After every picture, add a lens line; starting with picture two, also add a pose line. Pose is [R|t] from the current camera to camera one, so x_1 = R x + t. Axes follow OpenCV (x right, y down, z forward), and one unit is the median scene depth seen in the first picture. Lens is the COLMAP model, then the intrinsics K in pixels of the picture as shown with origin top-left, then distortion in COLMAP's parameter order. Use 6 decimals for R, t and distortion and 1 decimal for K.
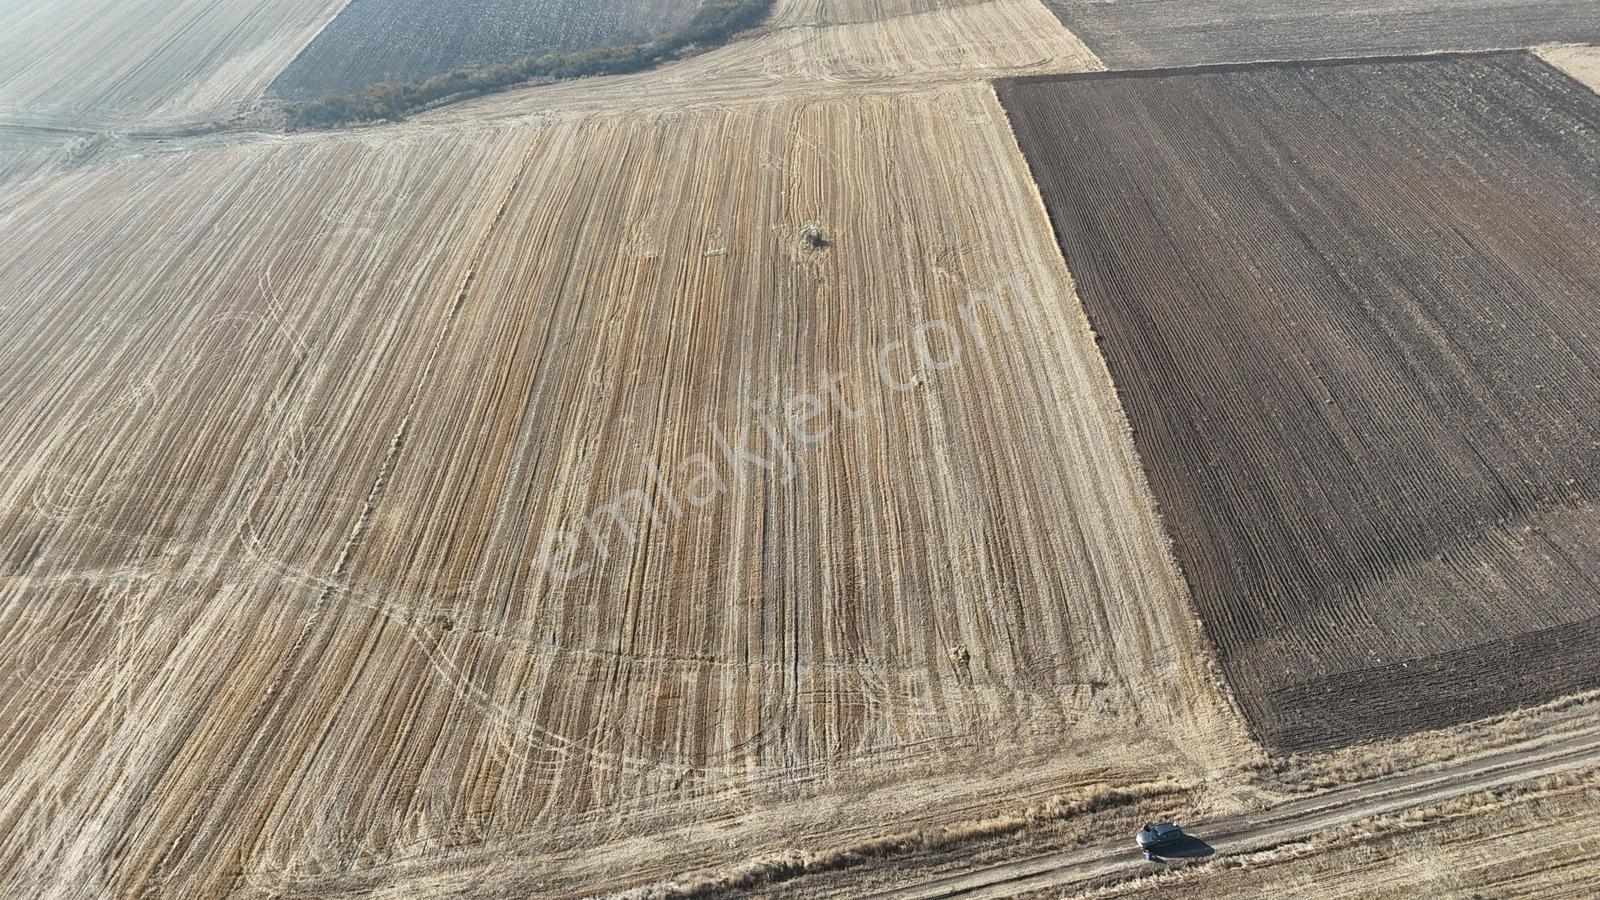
lens RADIAL K [[1170.4, 0, 800.0], [0, 1170.4, 450.0], [0, 0, 1]] dist [0.080808, -0.077414]
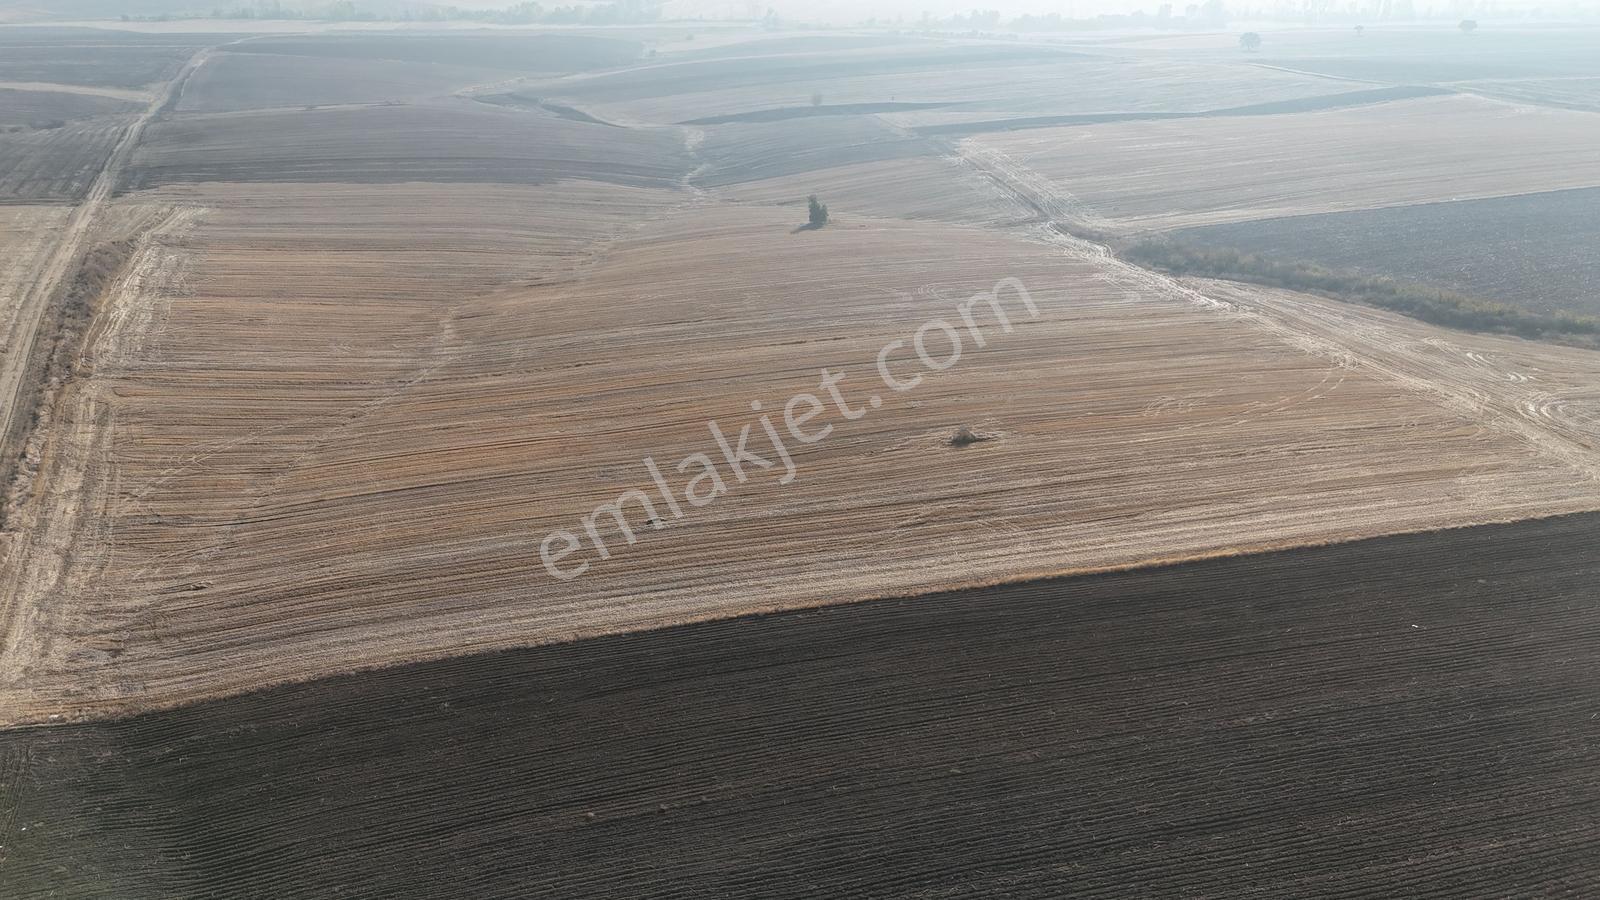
lens RADIAL K [[1180.0, 0, 798.8], [0, 1180.0, 416.0], [0, 0, 1]] dist [0.090010, -0.098284]
pose [[0.195496, 0.387097, -0.901076, 1.105133], [-0.559698, 0.798517, 0.221607, -0.470814], [0.805307, 0.461007, 0.372764, 0.901400]]
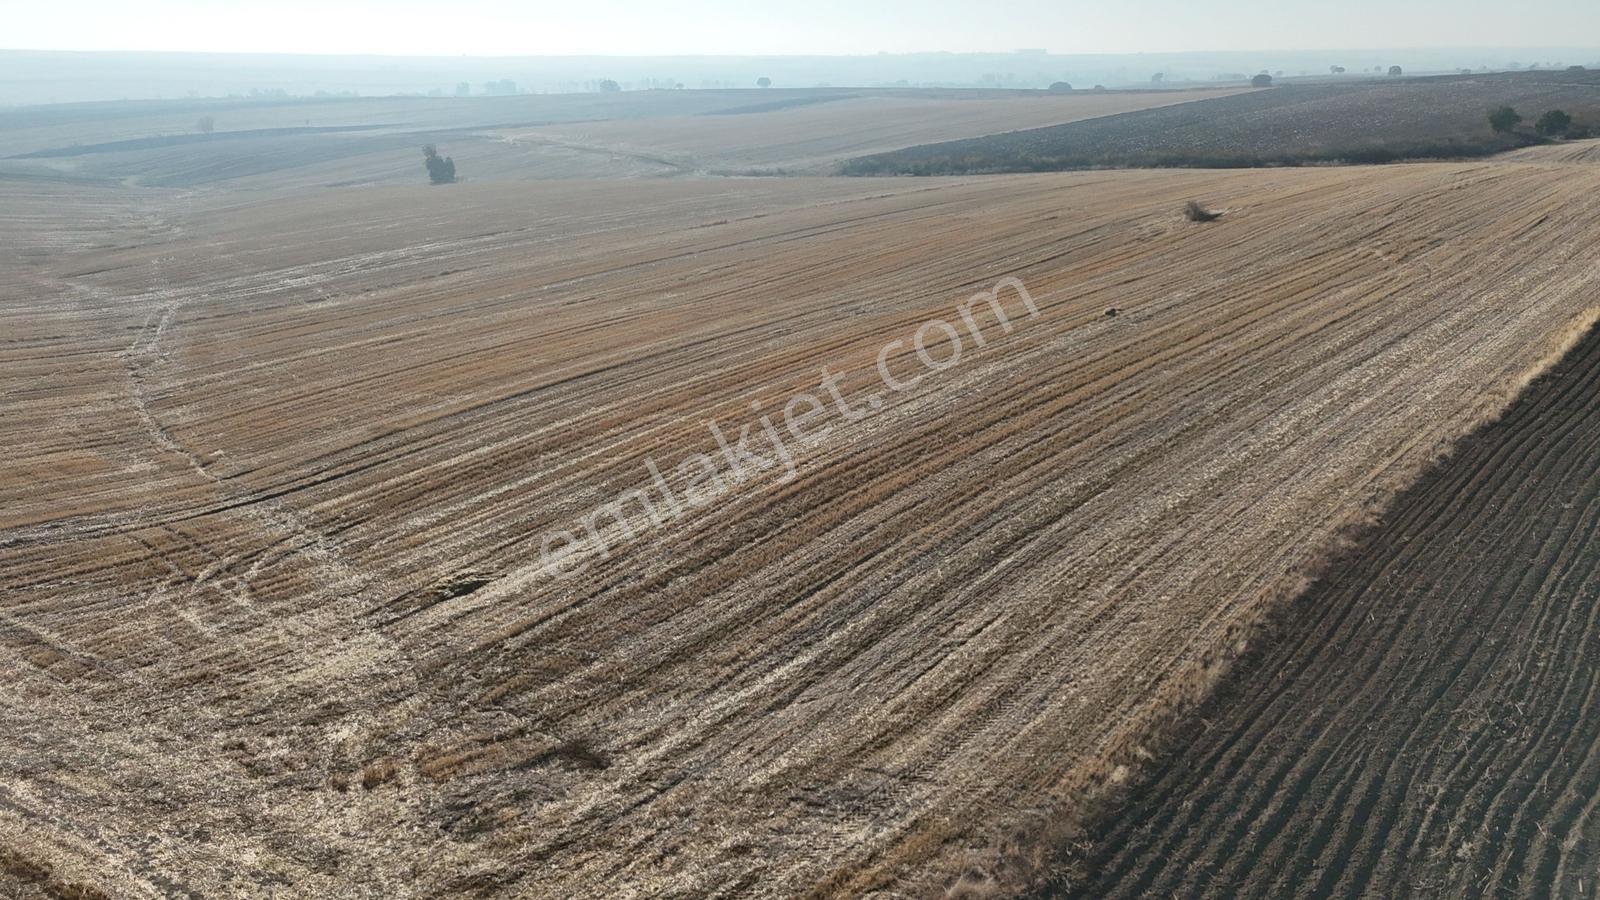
lens RADIAL K [[1170.4, 0, 800.0], [0, 1170.4, 450.0], [0, 0, 1]] dist [0.080808, -0.077414]
pose [[0.740160, 0.223372, -0.634246, 0.409036], [-0.390839, 0.910436, -0.135464, 0.136802], [0.547182, 0.348154, 0.761171, 0.719806]]
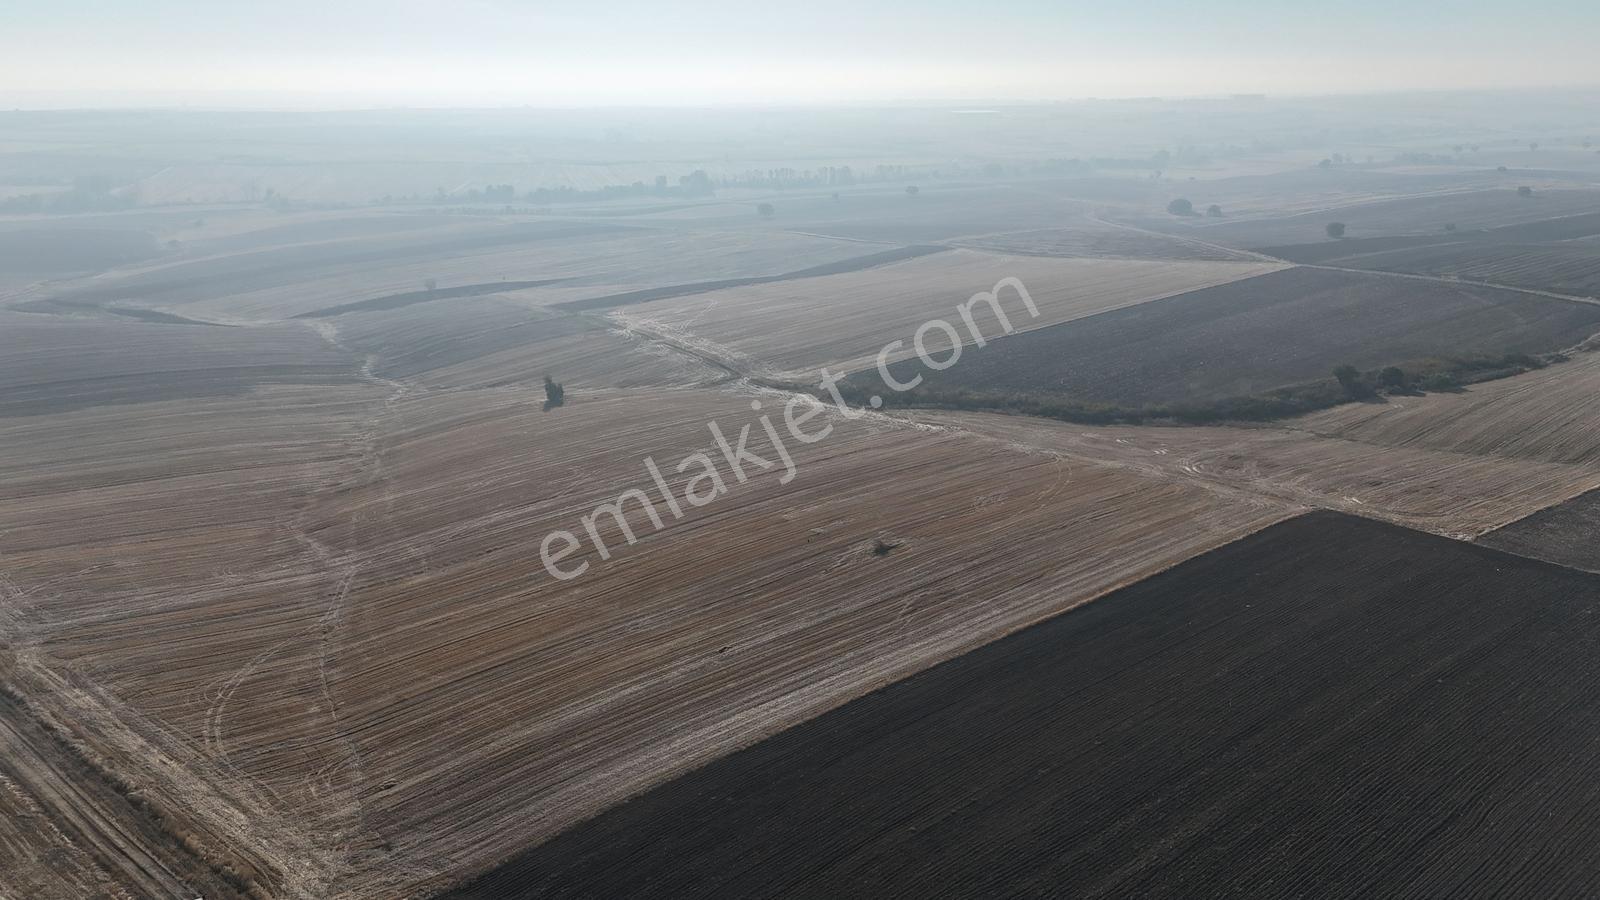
lens RADIAL K [[1170.4, 0, 800.0], [0, 1170.4, 450.0], [0, 0, 1]] dist [0.080808, -0.077414]
pose [[0.605599, 0.244169, -0.757384, 1.154974], [-0.456432, 0.886221, -0.079256, -0.212052], [0.651858, 0.393692, 0.648142, 0.330746]]
